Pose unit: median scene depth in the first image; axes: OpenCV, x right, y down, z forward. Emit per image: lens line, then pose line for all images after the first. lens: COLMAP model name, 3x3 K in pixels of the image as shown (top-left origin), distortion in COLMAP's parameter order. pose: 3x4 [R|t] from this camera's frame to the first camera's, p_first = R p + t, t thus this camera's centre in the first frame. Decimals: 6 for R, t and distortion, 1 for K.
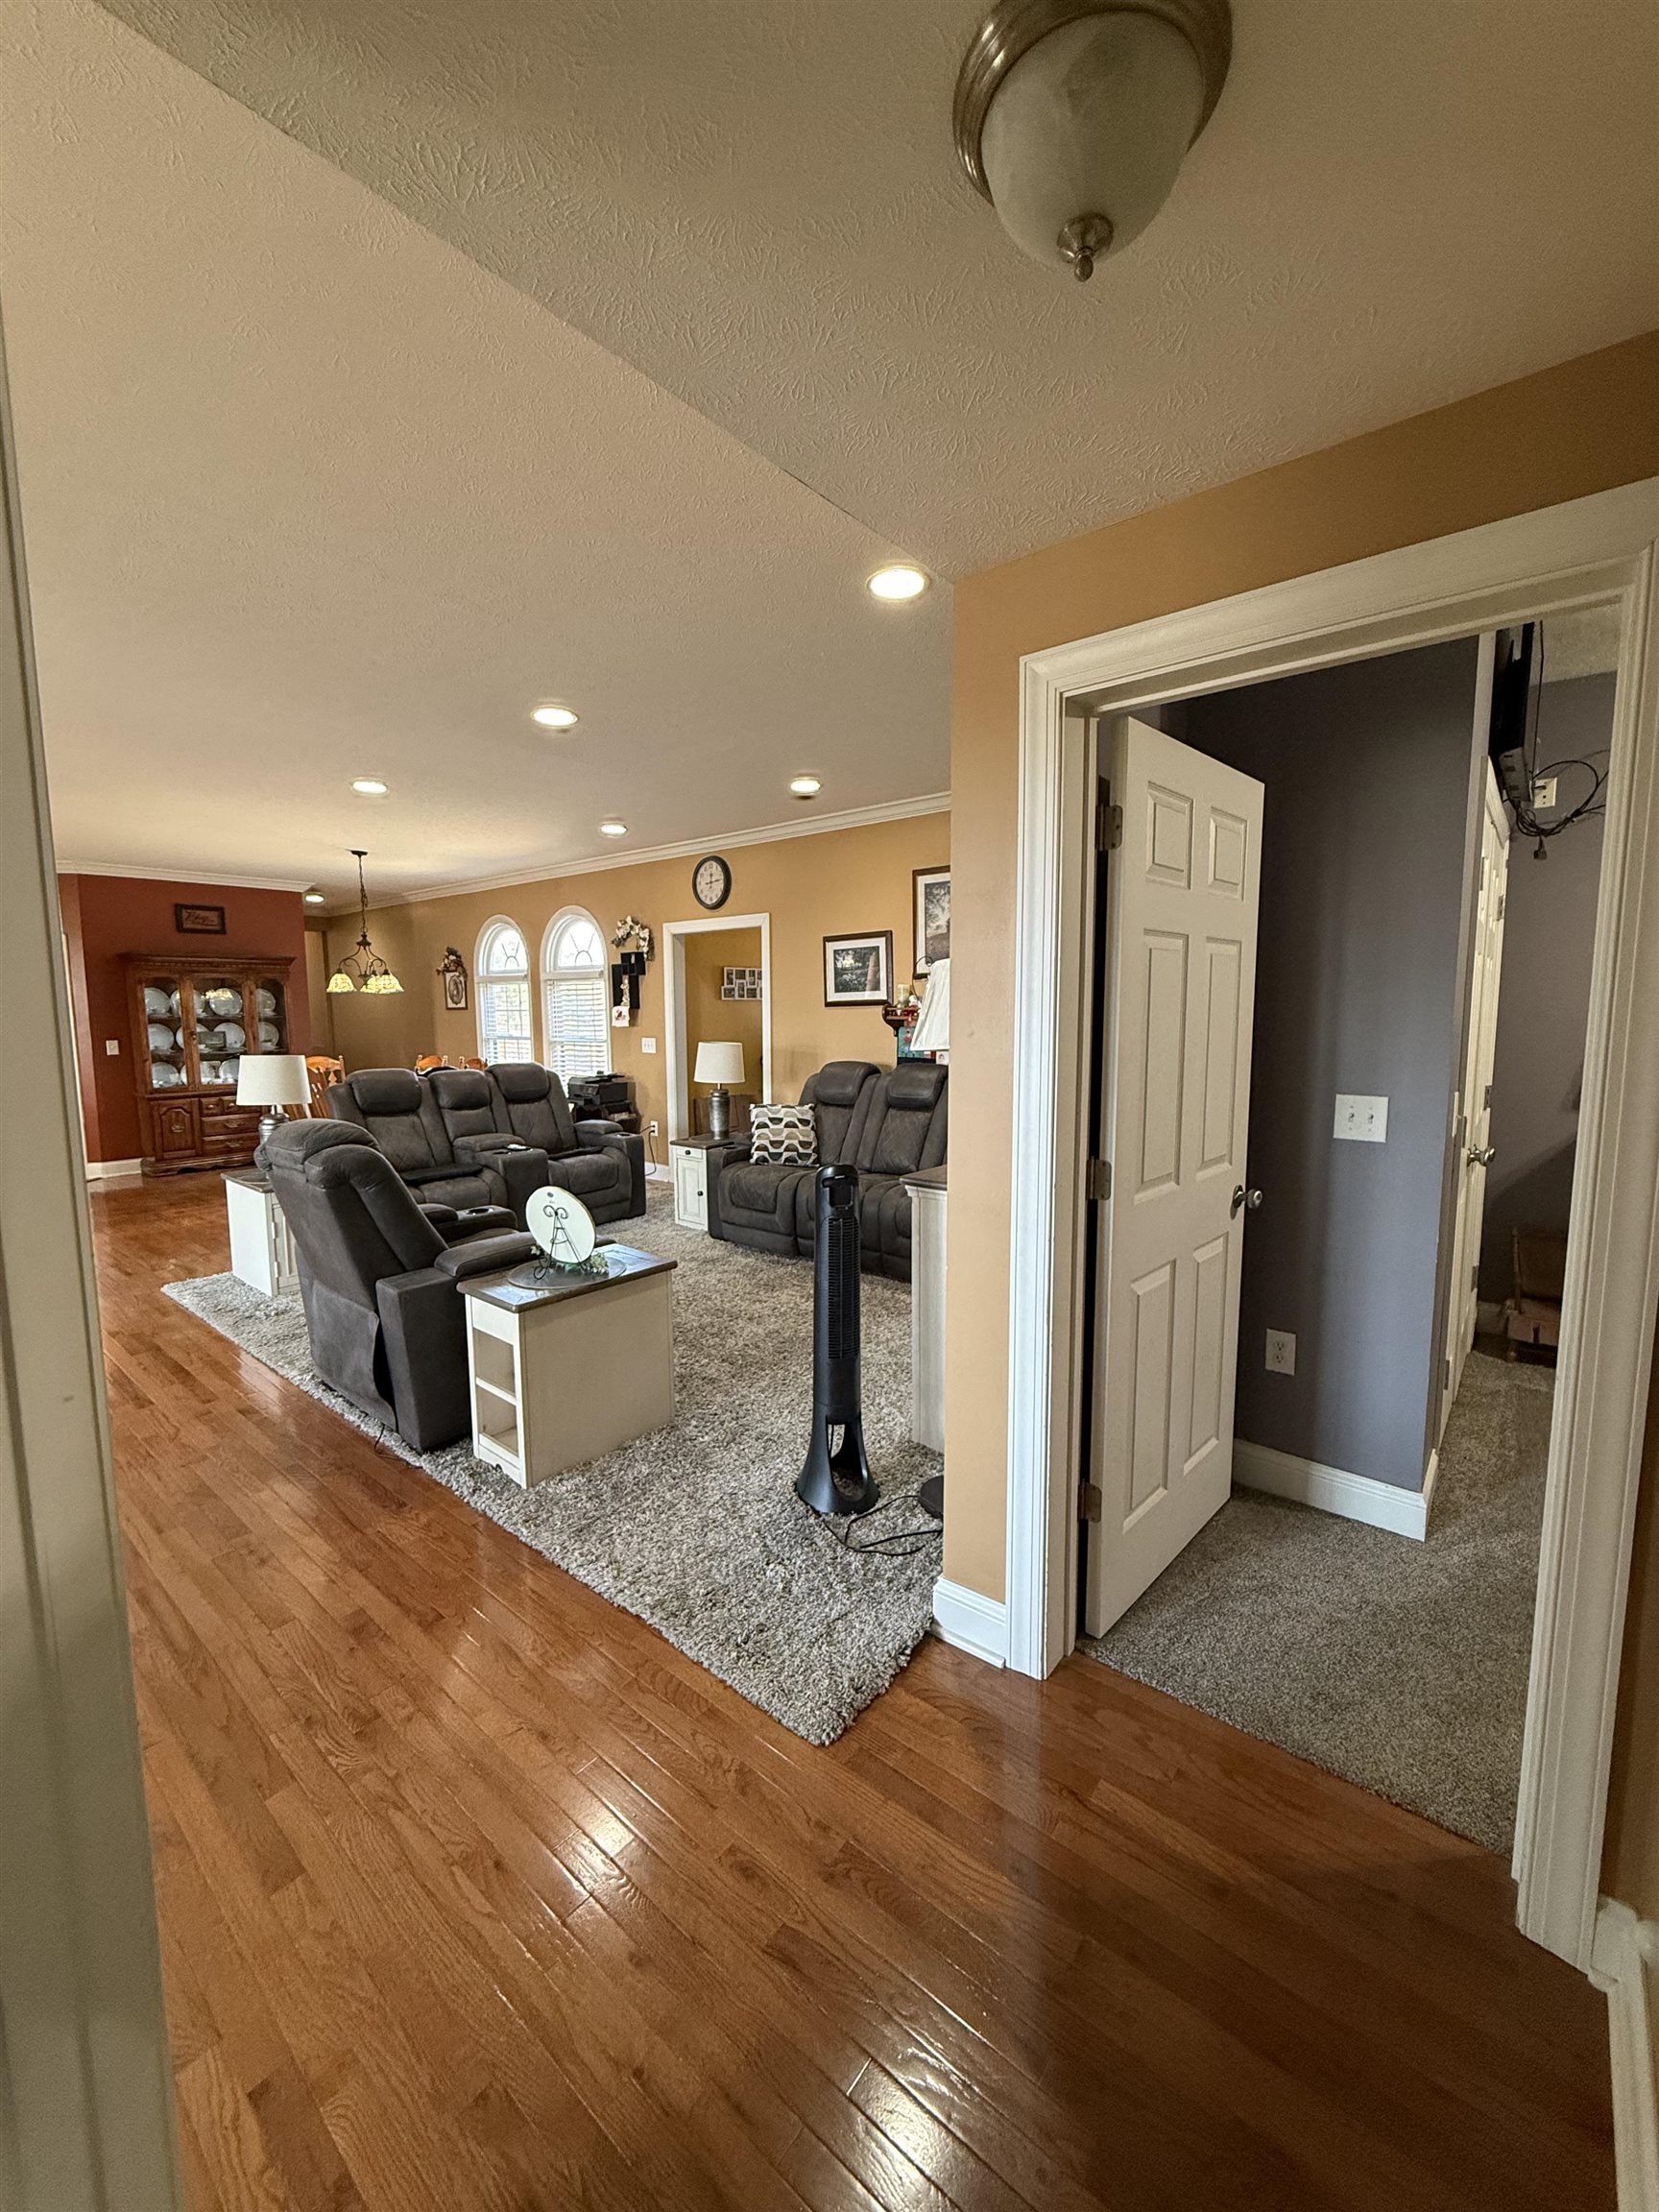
lens RADIAL K [[879.9, 0, 829.6], [0, 879.9, 1100.9], [0, 0, 1]] dist [-0.000309, 0.000503]
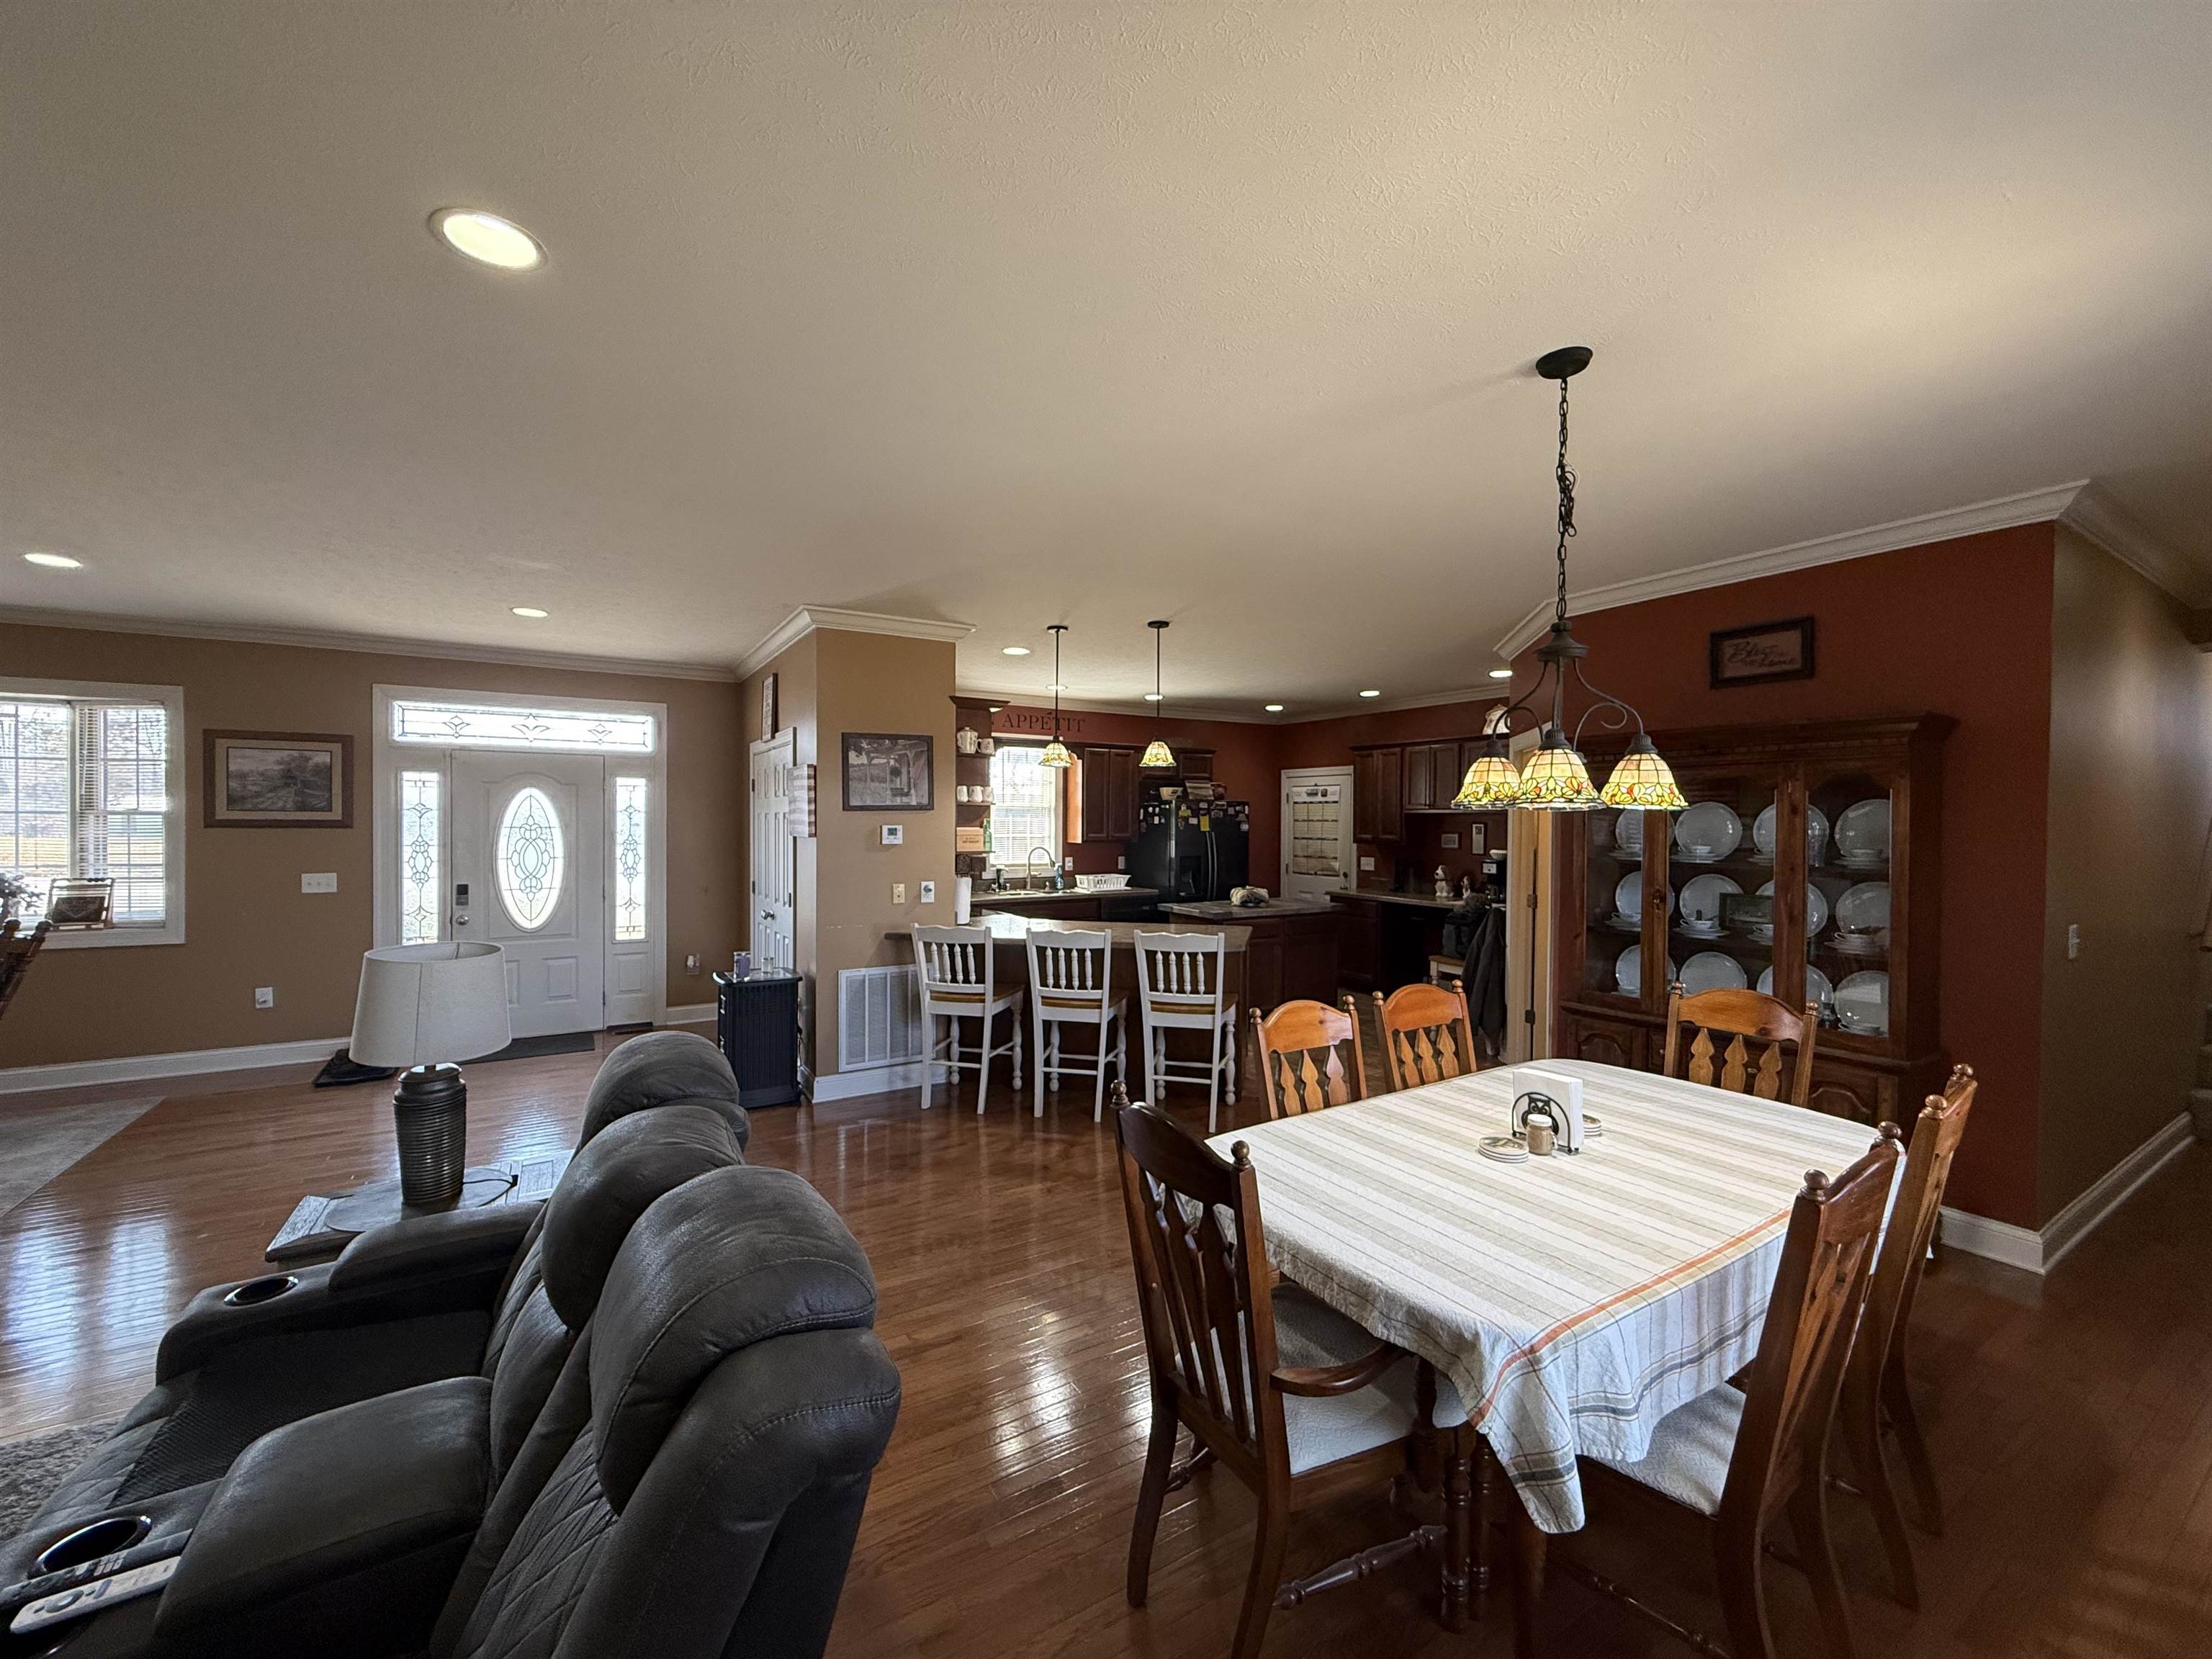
lens RADIAL K [[879.9, 0, 1096.3], [0, 879.9, 826.7], [0, 0, 1]] dist [-0.000309, 0.000503]
pose [[-0.324757, 0.011313, -0.945730, -0.226583], [-0.104386, 0.993391, 0.047729, -0.143155], [0.940019, 0.114221, -0.321430, 1.175743]]
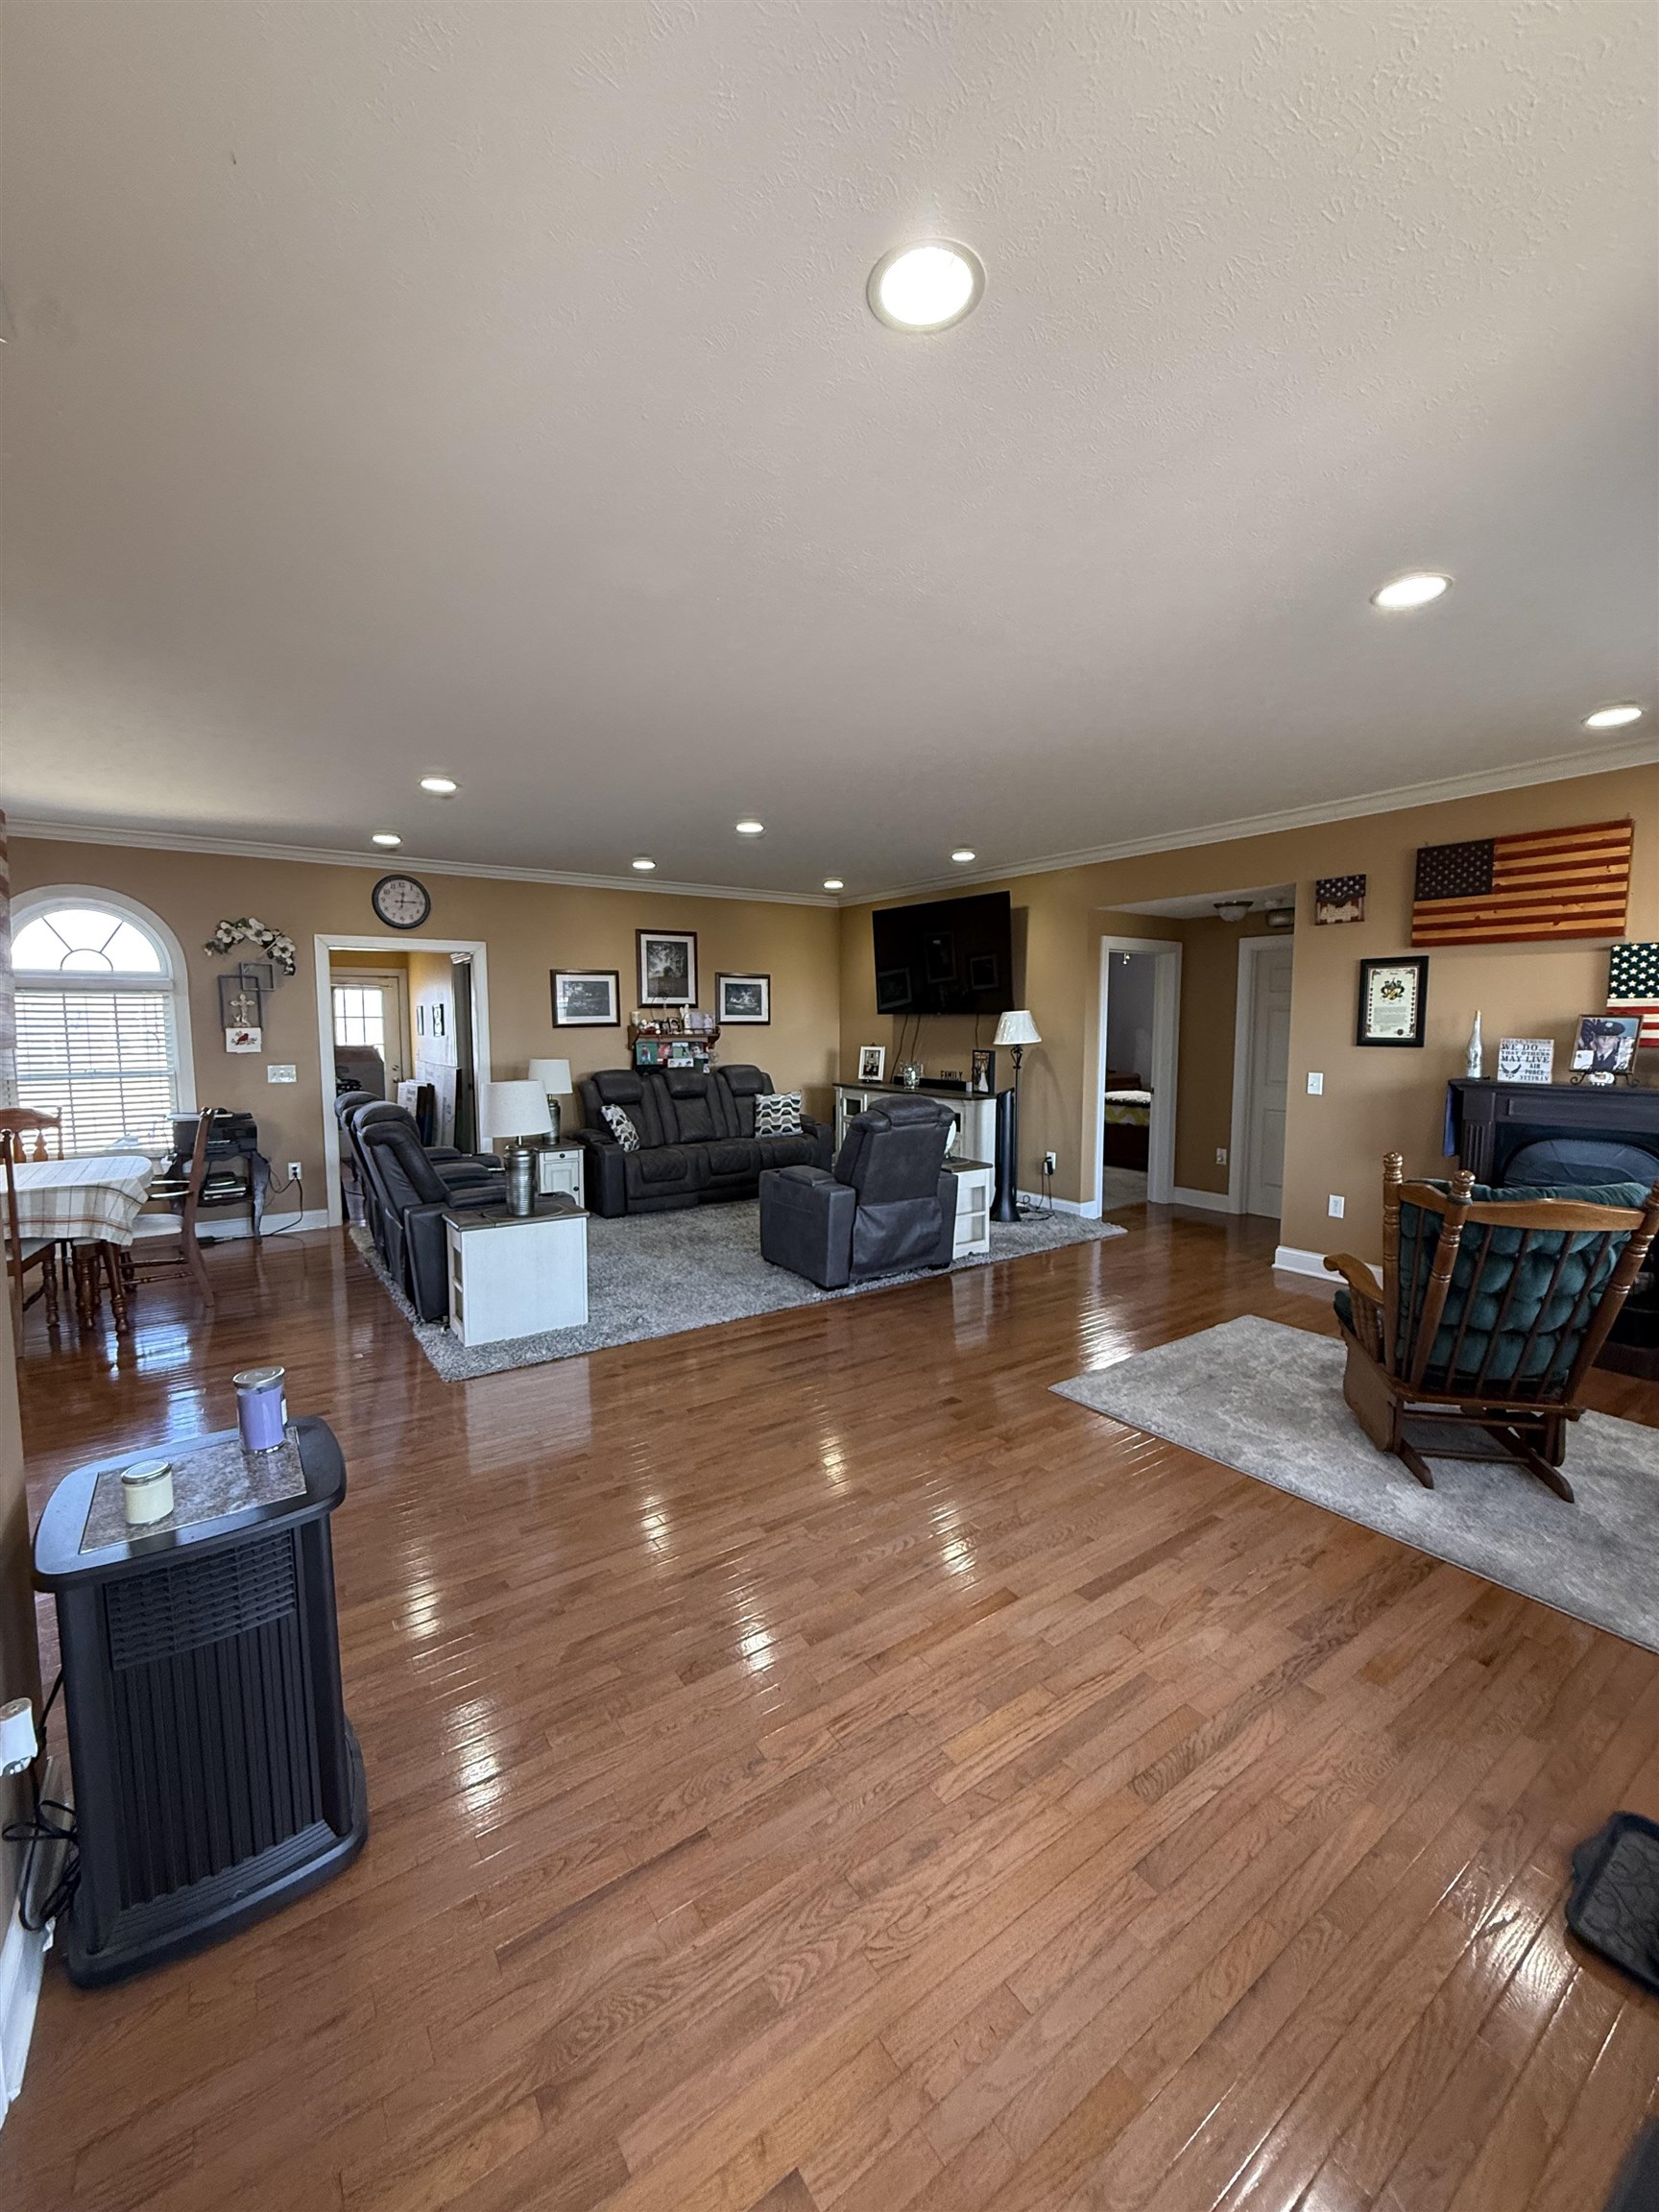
lens RADIAL K [[879.9, 0, 830.5], [0, 879.9, 1104.8], [0, 0, 1]] dist [-0.000309, 0.000503]
pose [[0.267711, -0.085028, 0.959740, -1.122728], [0.103204, 0.992898, 0.059178, -0.037665], [-0.957956, 0.083207, 0.274585, 0.339016]]
